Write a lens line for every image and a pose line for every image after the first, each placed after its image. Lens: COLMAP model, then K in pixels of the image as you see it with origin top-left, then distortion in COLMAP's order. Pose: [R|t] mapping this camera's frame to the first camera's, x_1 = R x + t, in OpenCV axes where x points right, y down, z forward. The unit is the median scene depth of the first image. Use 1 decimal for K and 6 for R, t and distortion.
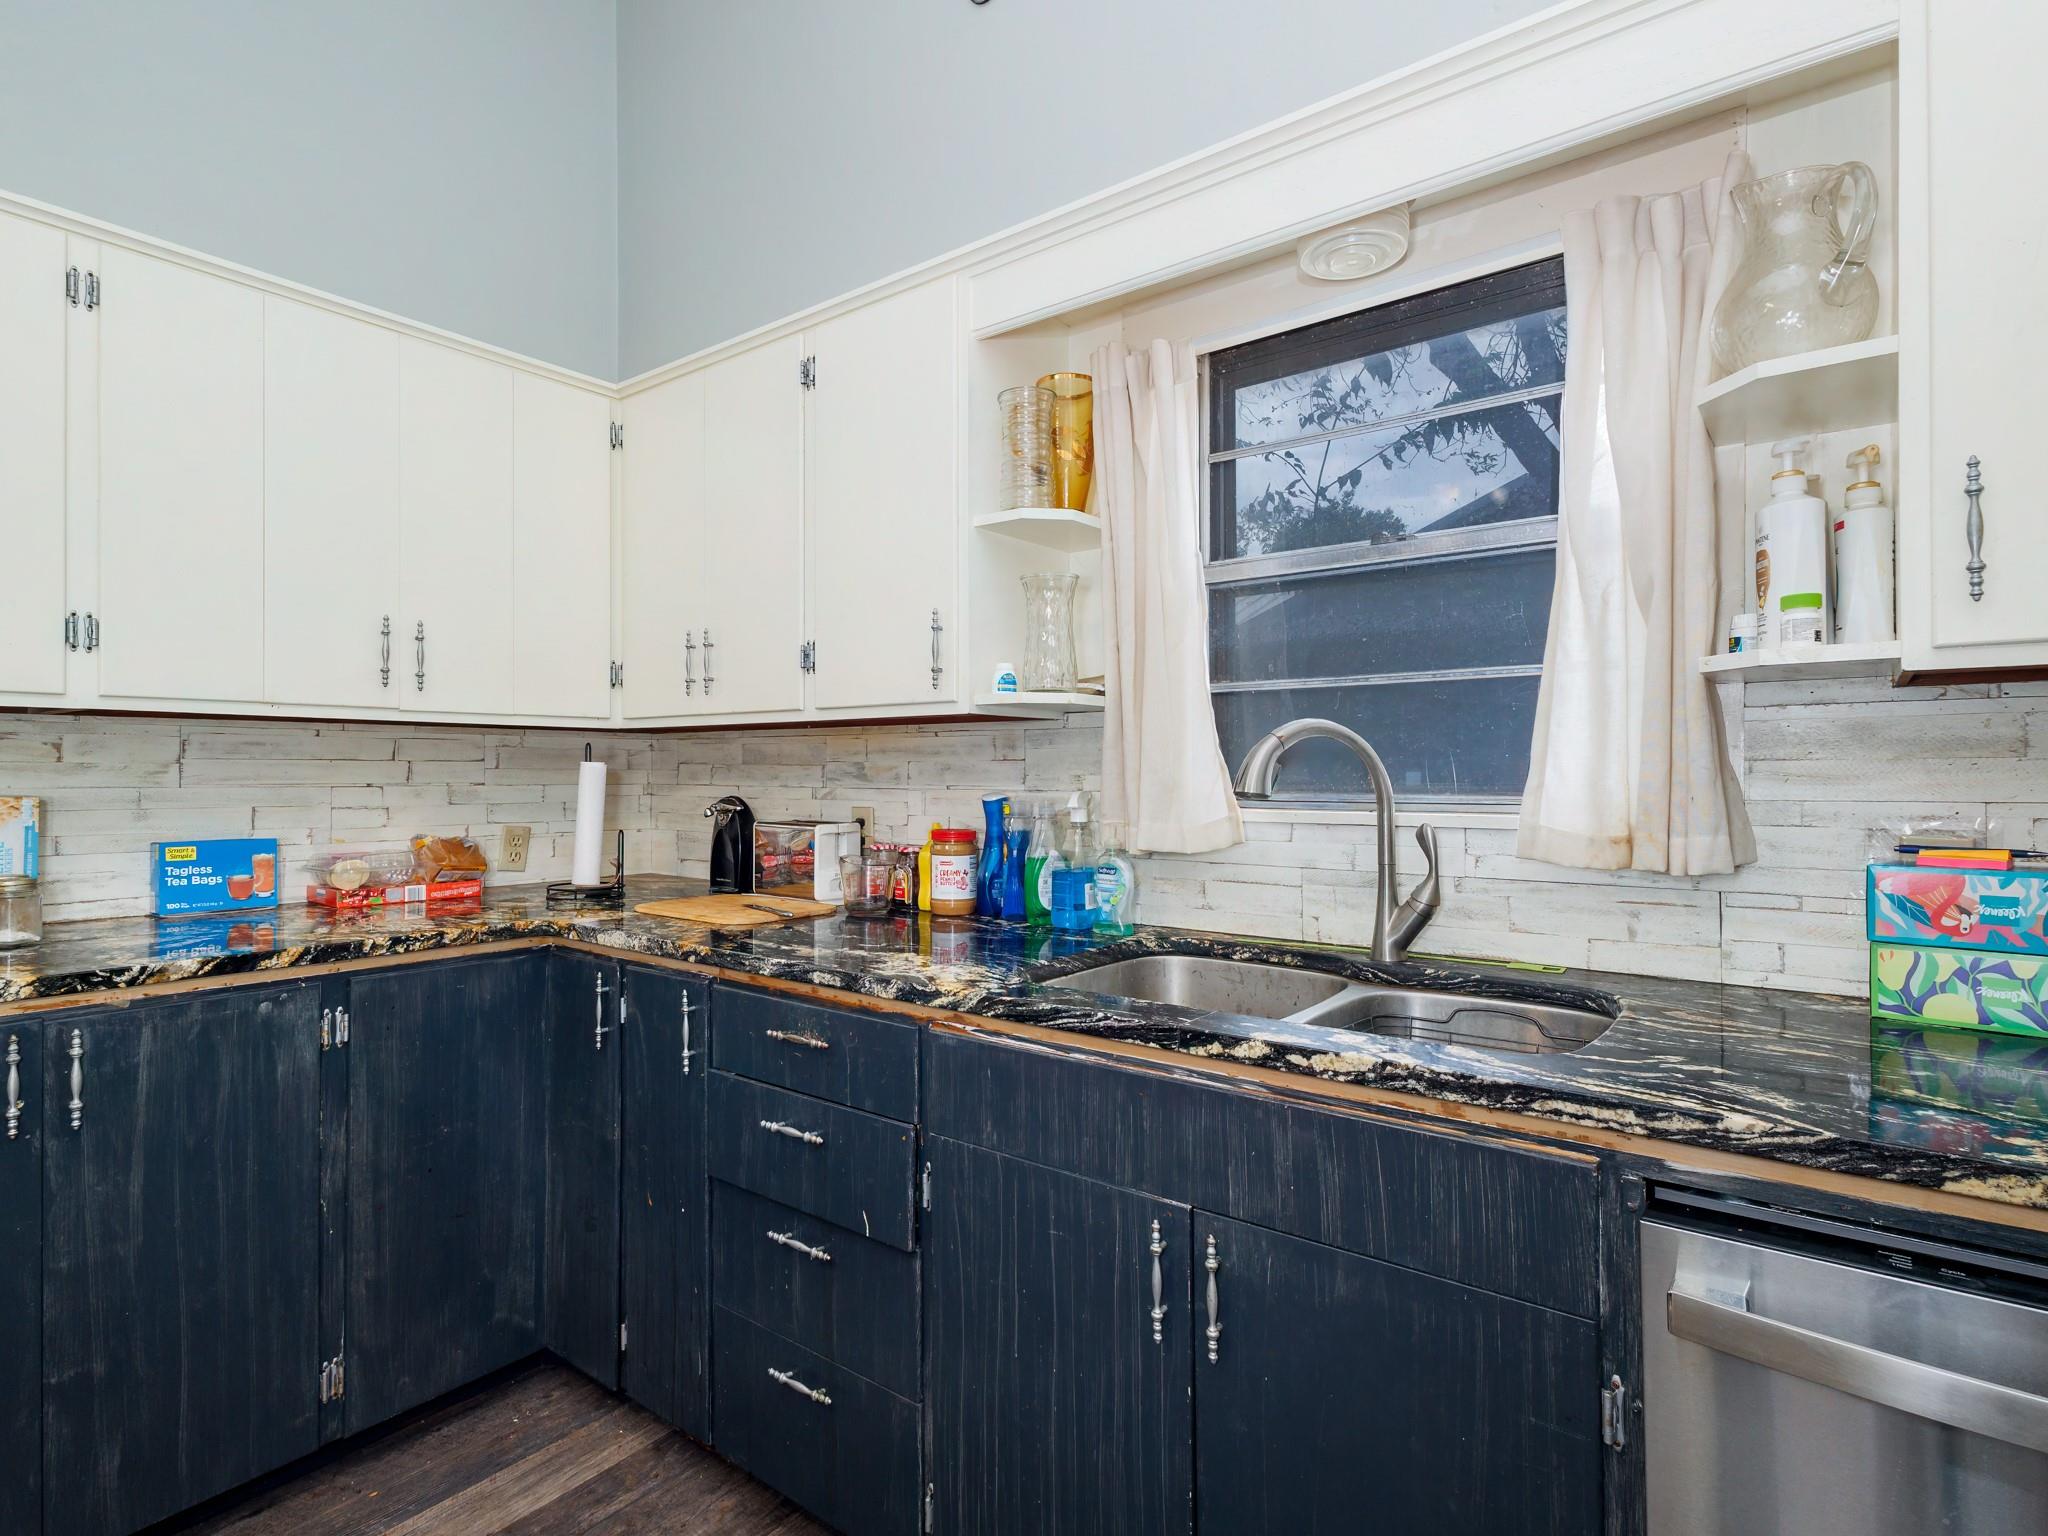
lens RADIAL K [[1059.2, 0, 1025.0], [0, 1059.2, 762.4], [0, 0, 1]] dist [0.004387, 0.000359]
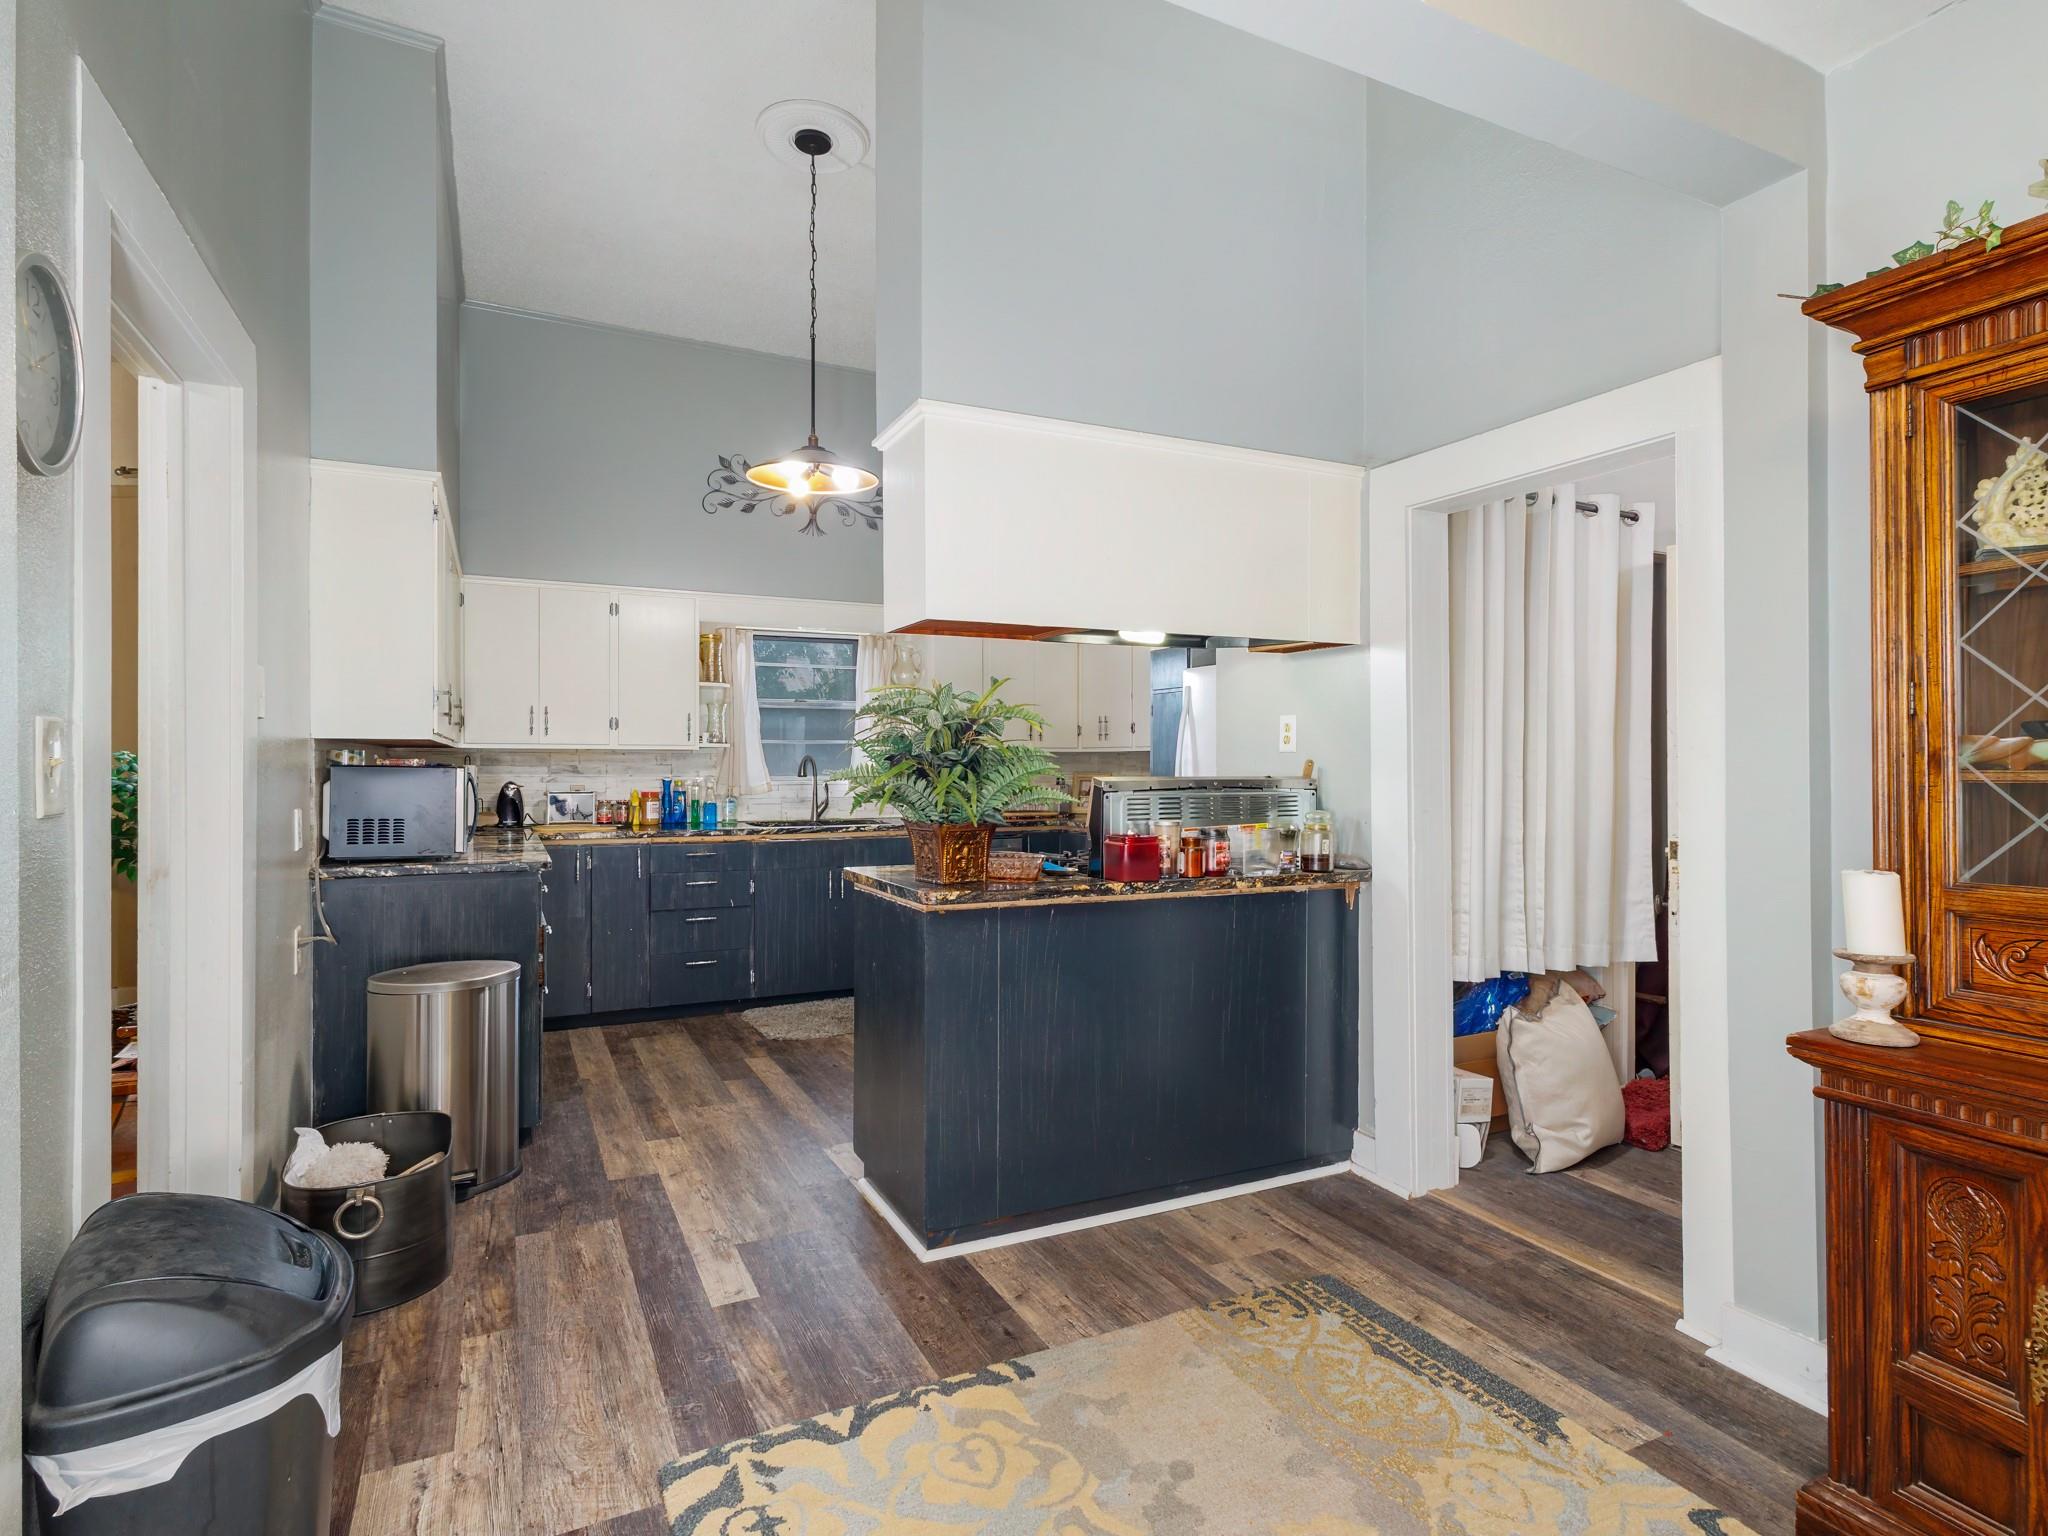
lens RADIAL K [[1058.5, 0, 1021.7], [0, 1058.5, 773.0], [0, 0, 1]] dist [0.006913, -0.002710]
pose [[0.449258, -0.009907, 0.893347, -2.372941], [-0.010702, 0.999807, 0.016469, -0.042434], [-0.893338, -0.016959, 0.449066, -1.164228]]
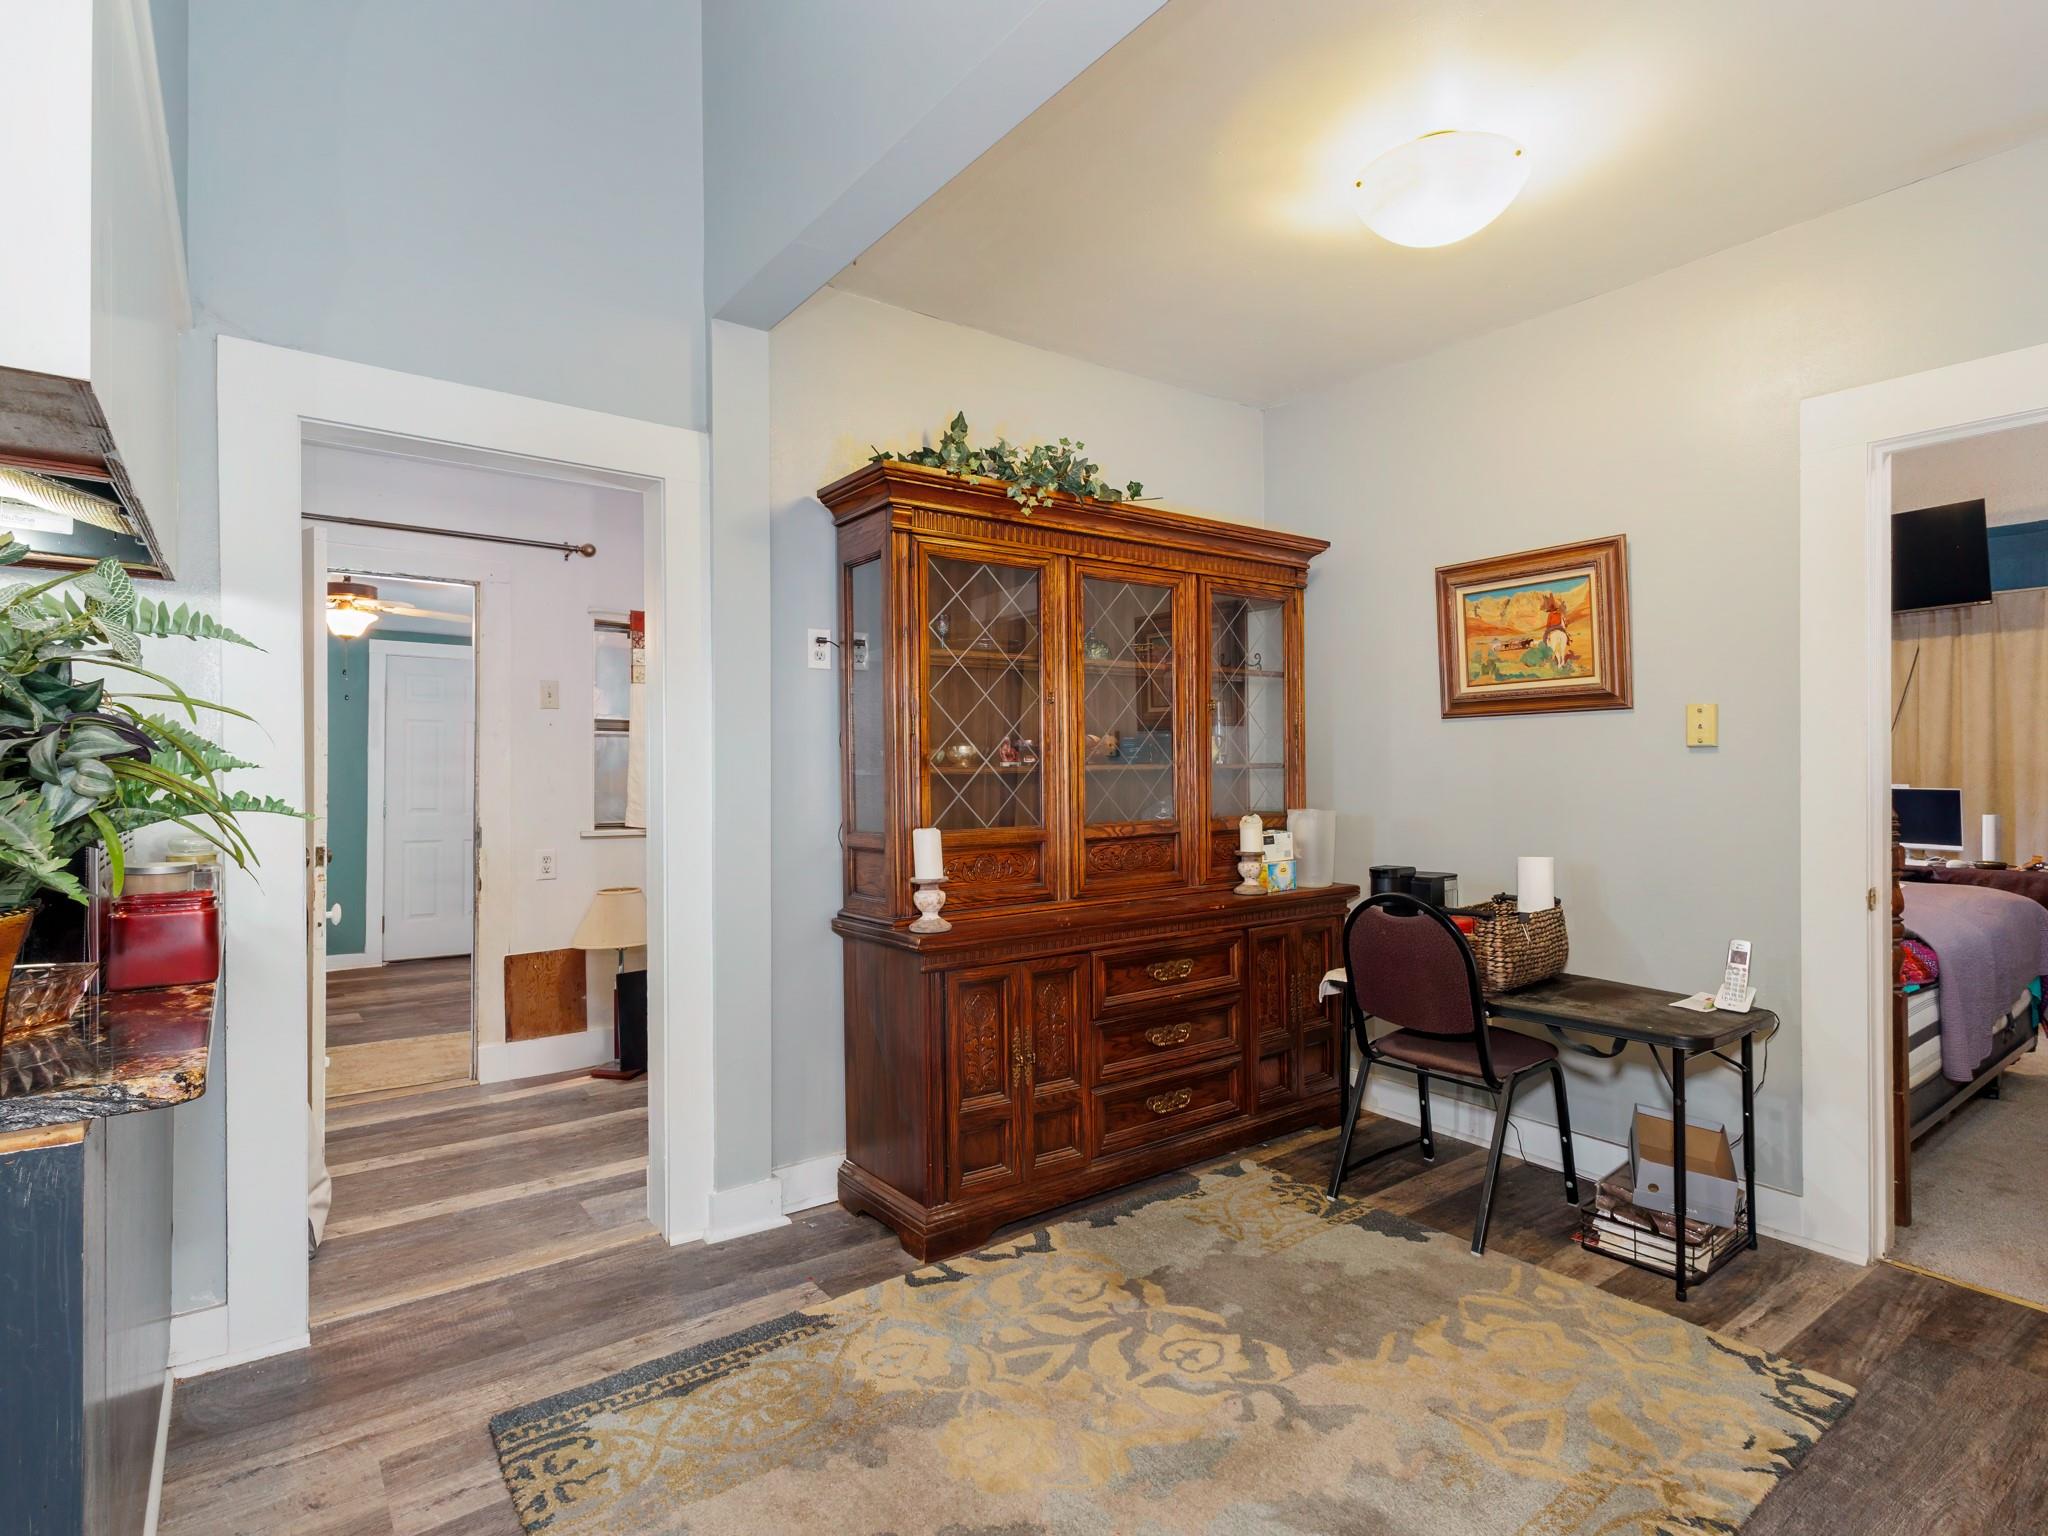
lens RADIAL K [[1058.5, 0, 1015.4], [0, 1058.5, 760.4], [0, 0, 1]] dist [0.006913, -0.002710]
pose [[-0.960899, -0.000973, 0.276896, -1.756708], [-0.006155, 0.999822, -0.017848, -0.024379], [-0.276830, -0.018854, -0.960734, 0.037959]]
